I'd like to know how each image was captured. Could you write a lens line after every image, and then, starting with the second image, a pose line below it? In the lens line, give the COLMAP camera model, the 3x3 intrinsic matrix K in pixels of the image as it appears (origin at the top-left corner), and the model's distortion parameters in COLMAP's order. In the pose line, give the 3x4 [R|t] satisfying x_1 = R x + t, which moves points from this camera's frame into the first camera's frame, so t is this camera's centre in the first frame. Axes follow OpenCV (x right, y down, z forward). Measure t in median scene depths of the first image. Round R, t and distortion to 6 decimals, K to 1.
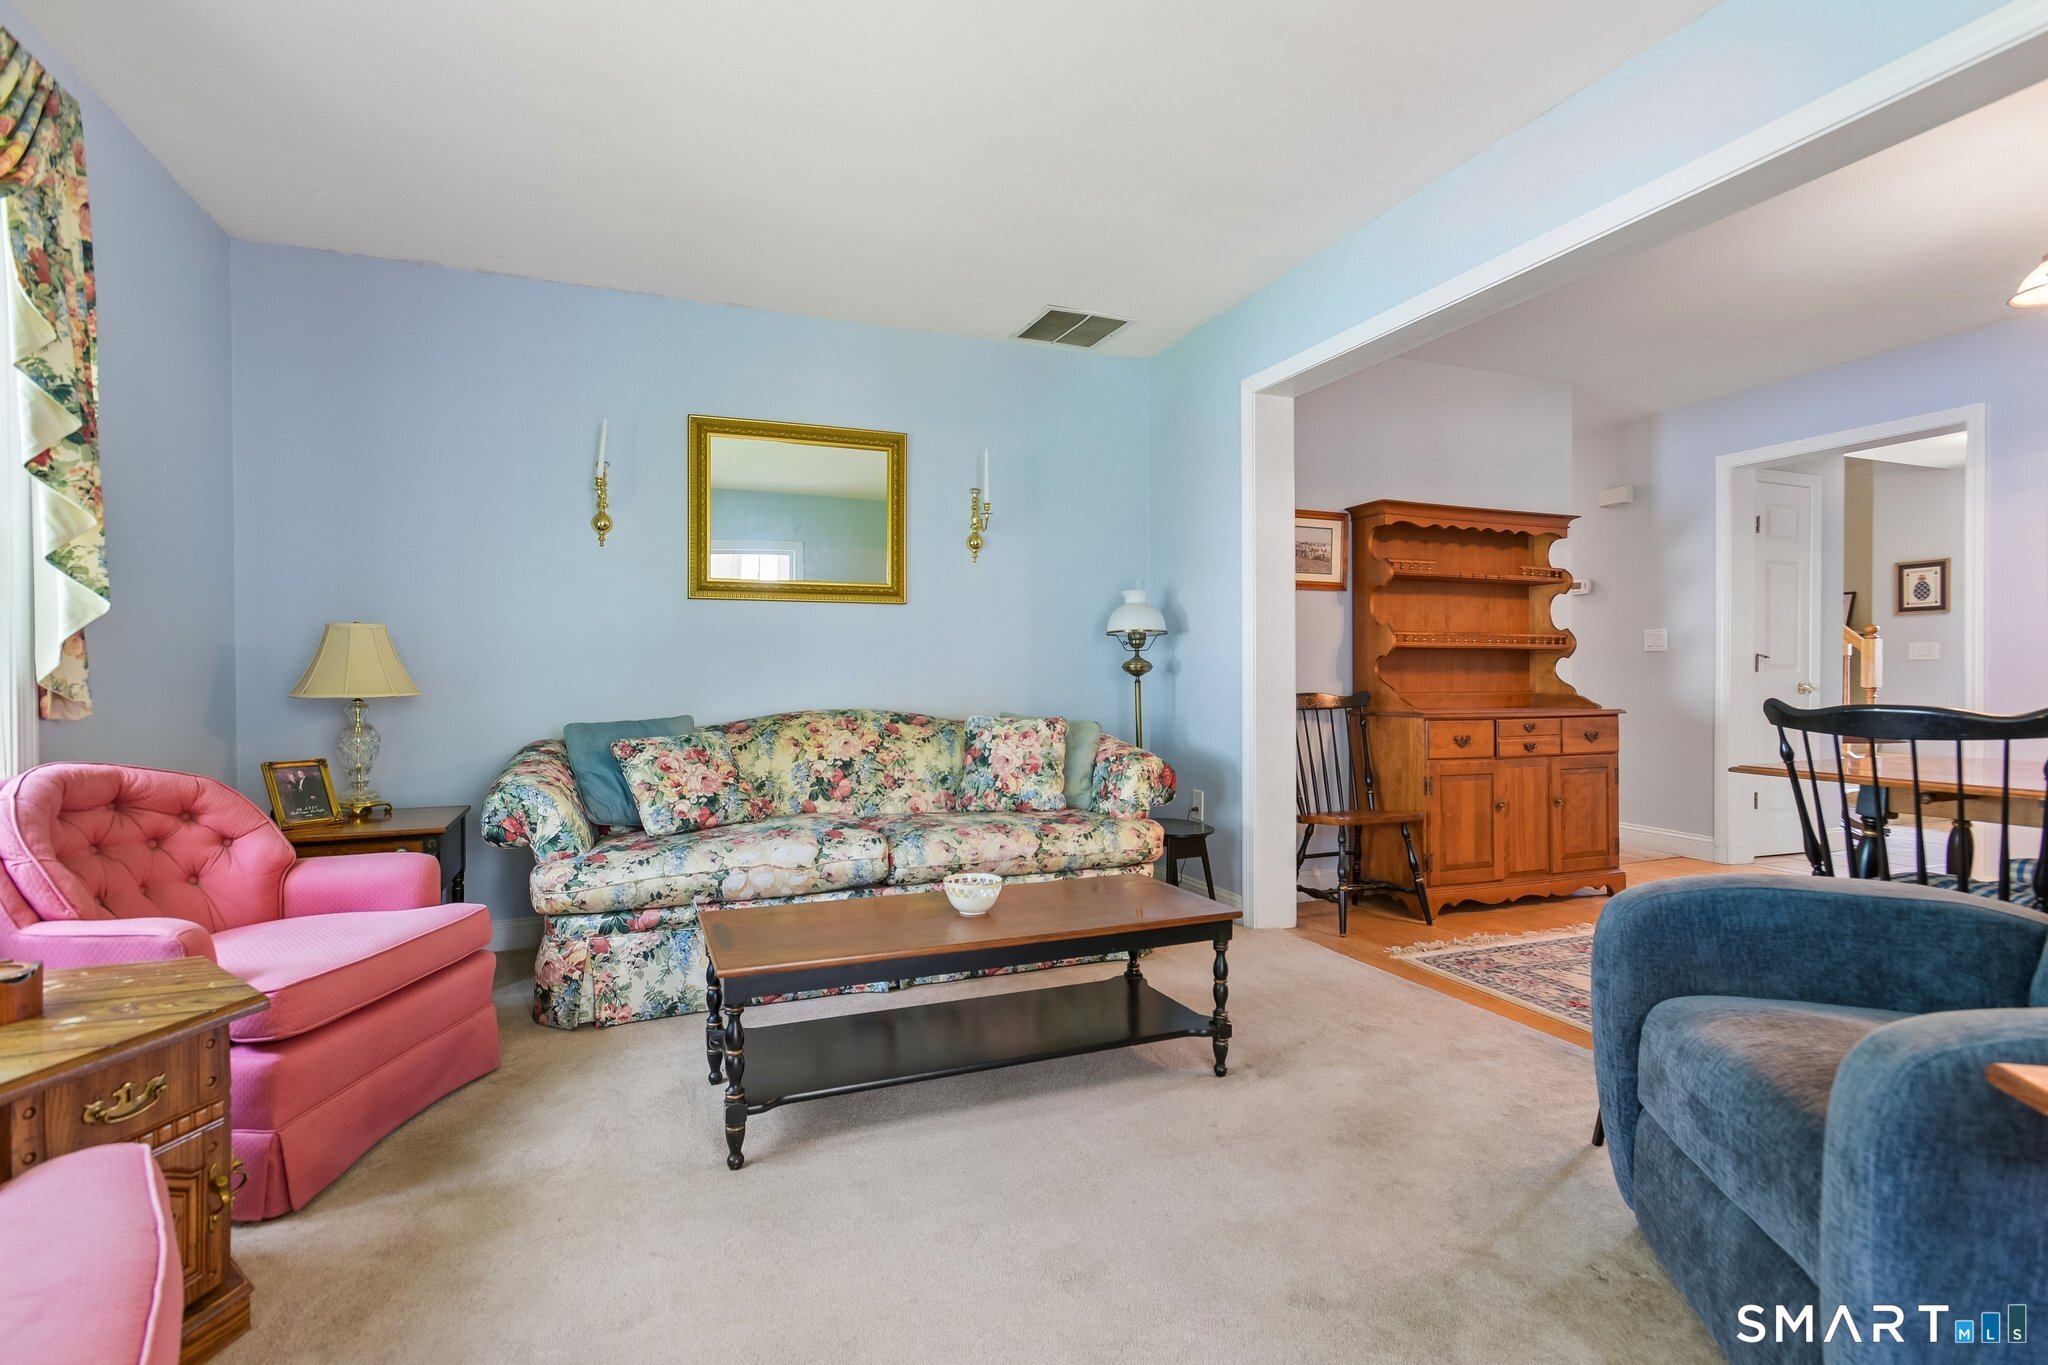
lens RADIAL K [[980.9, 0, 1022.6], [0, 980.9, 674.6], [0, 0, 1]] dist [0.004440, 0.008149]
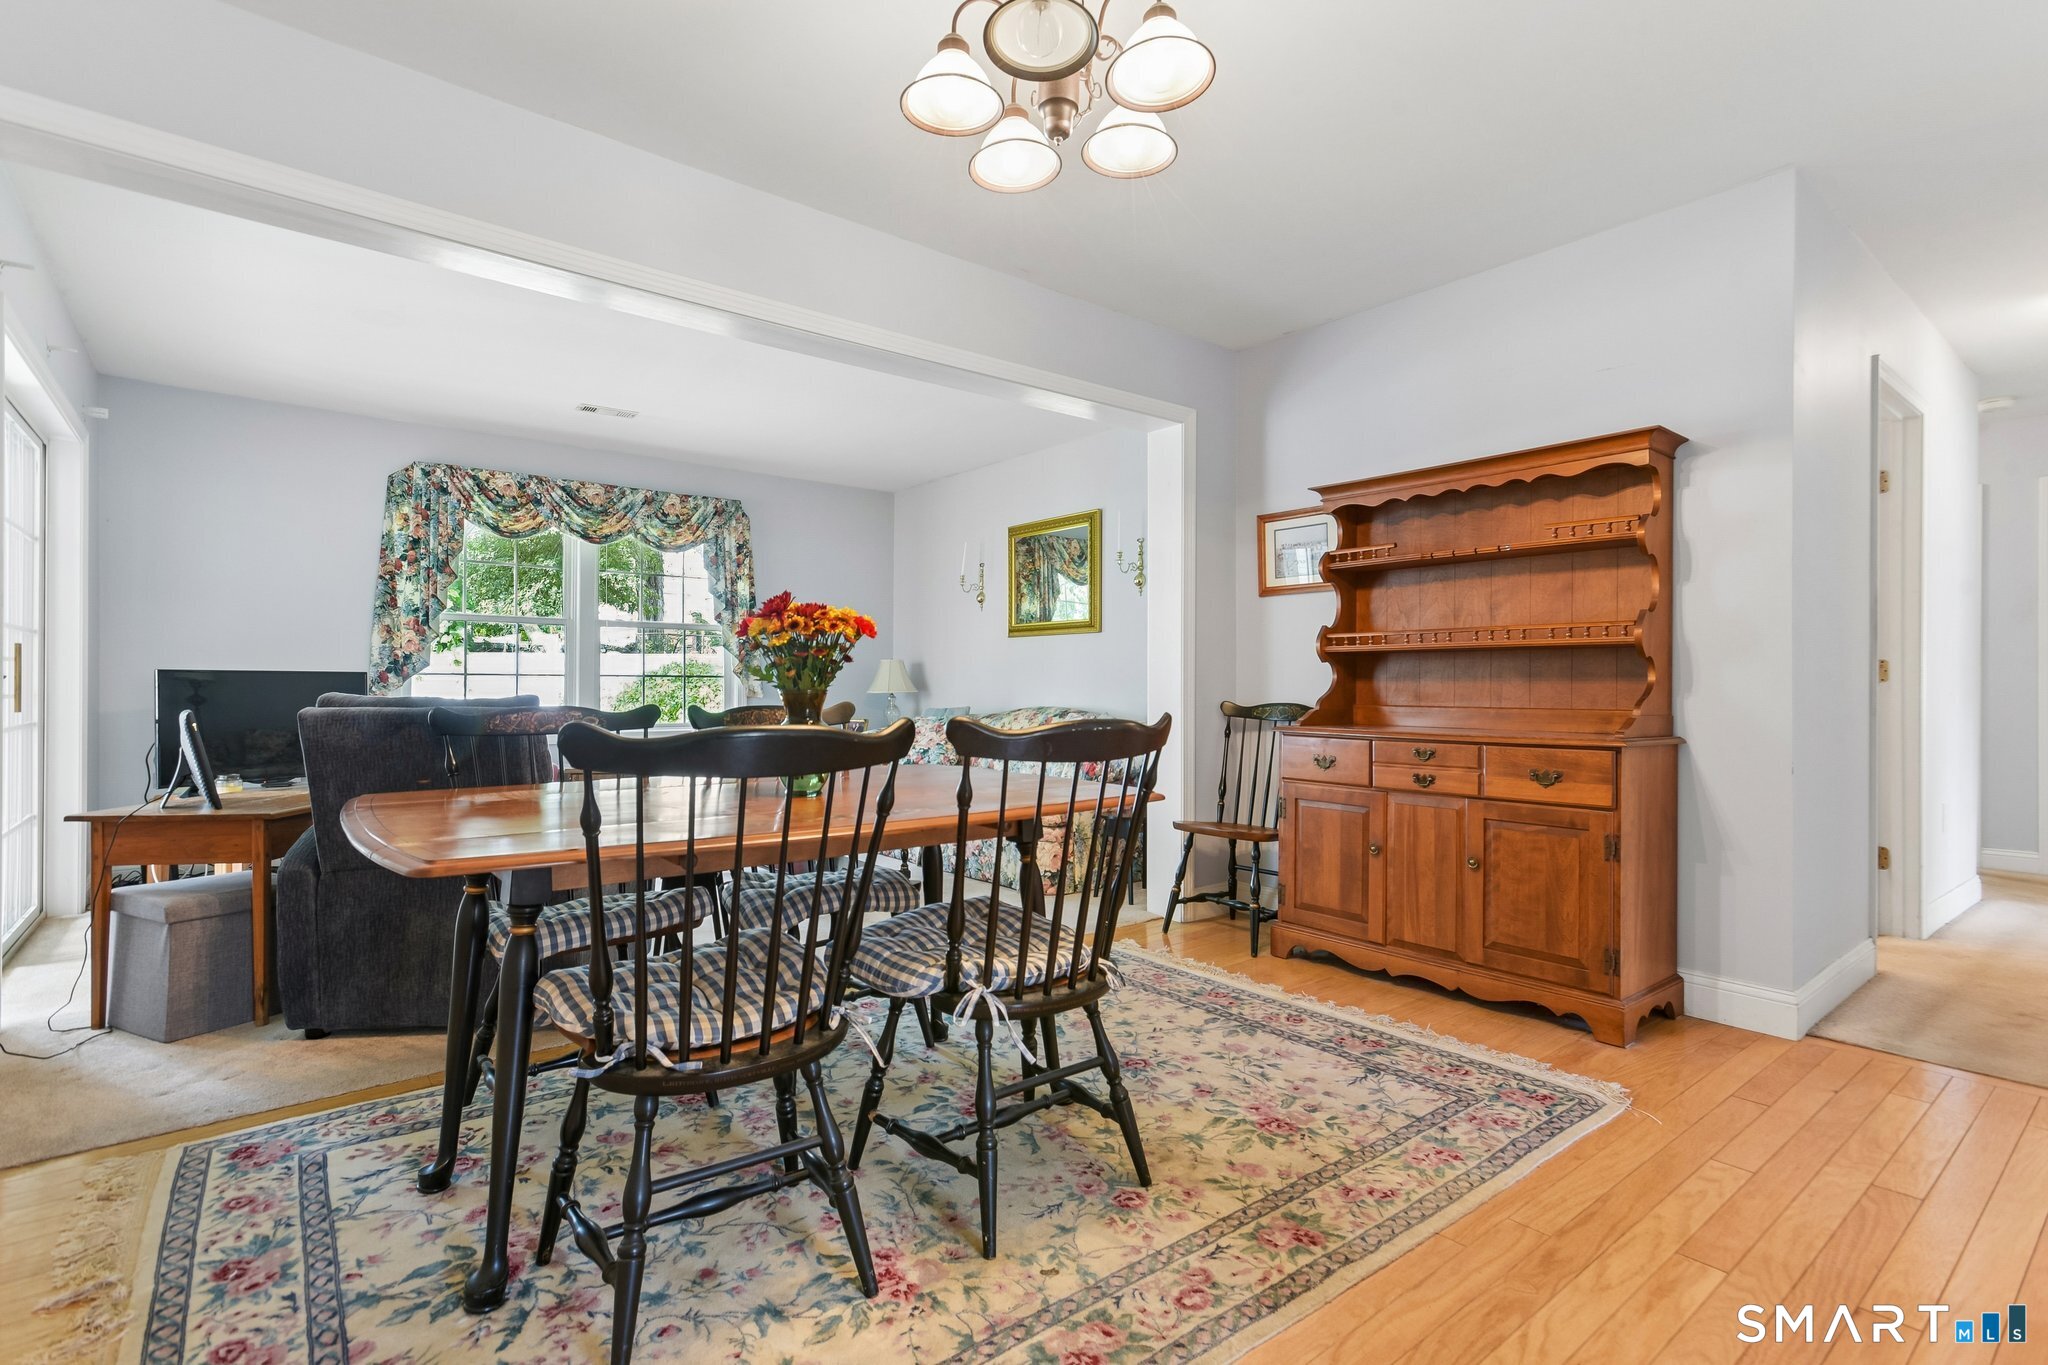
lens RADIAL K [[980.9, 0, 1014.4], [0, 980.9, 673.9], [0, 0, 1]] dist [0.004440, 0.008149]
pose [[0.282115, -0.009696, -0.959332, 1.479873], [-0.002254, 0.999939, -0.010769, 0.001793], [0.959378, 0.005201, 0.282076, 0.630272]]
